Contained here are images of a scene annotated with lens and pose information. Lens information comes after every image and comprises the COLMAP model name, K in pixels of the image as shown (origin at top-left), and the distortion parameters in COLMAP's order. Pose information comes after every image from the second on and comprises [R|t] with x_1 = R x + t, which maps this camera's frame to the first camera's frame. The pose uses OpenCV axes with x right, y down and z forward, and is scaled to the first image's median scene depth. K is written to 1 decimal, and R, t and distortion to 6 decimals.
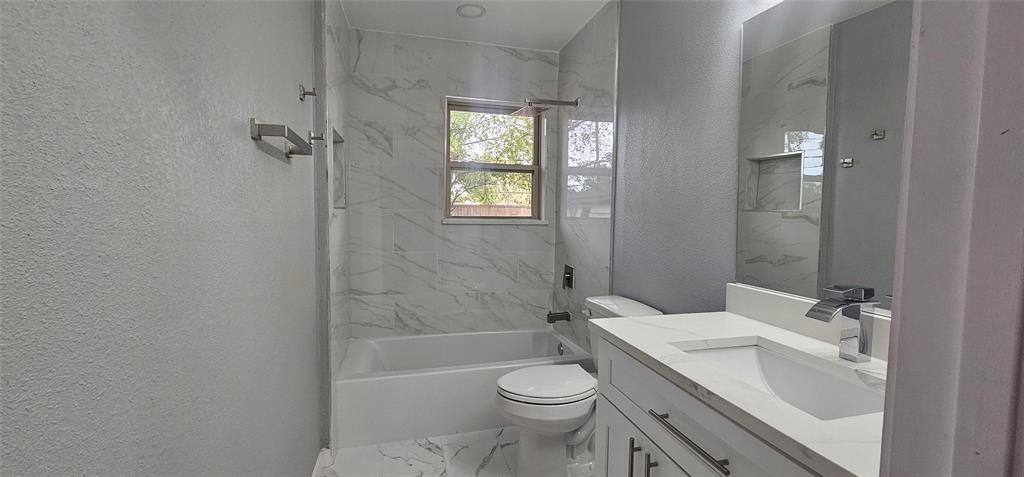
lens RADIAL K [[419.7, 0, 515.2], [0, 419.7, 235.8], [0, 0, 1]] dist [-0.003407, 0.000609]
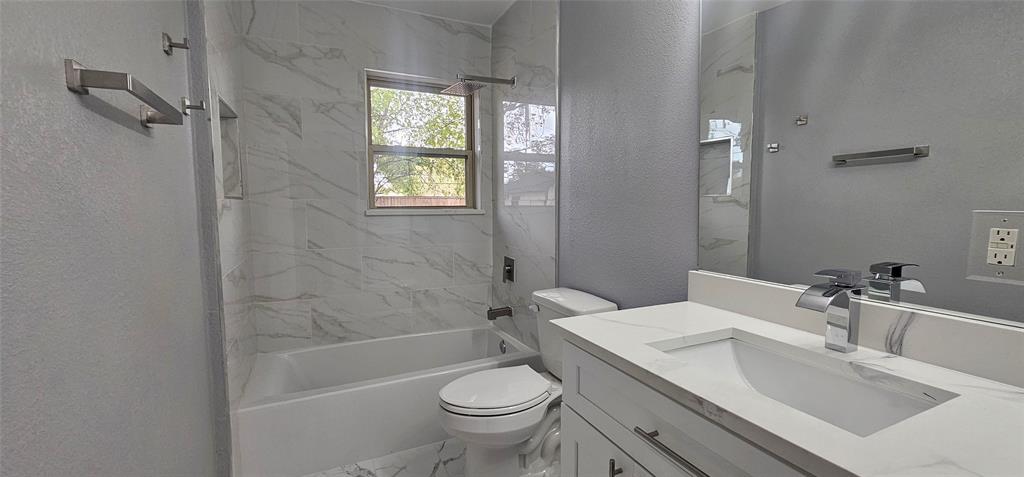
lens RADIAL K [[419.7, 0, 516.6], [0, 419.7, 237.1], [0, 0, 1]] dist [-0.003407, 0.000609]
pose [[0.984012, -0.030178, 0.175527, -0.022454], [0.025815, 0.999300, 0.027090, 0.001669], [-0.176221, -0.022125, 0.984102, 0.097734]]
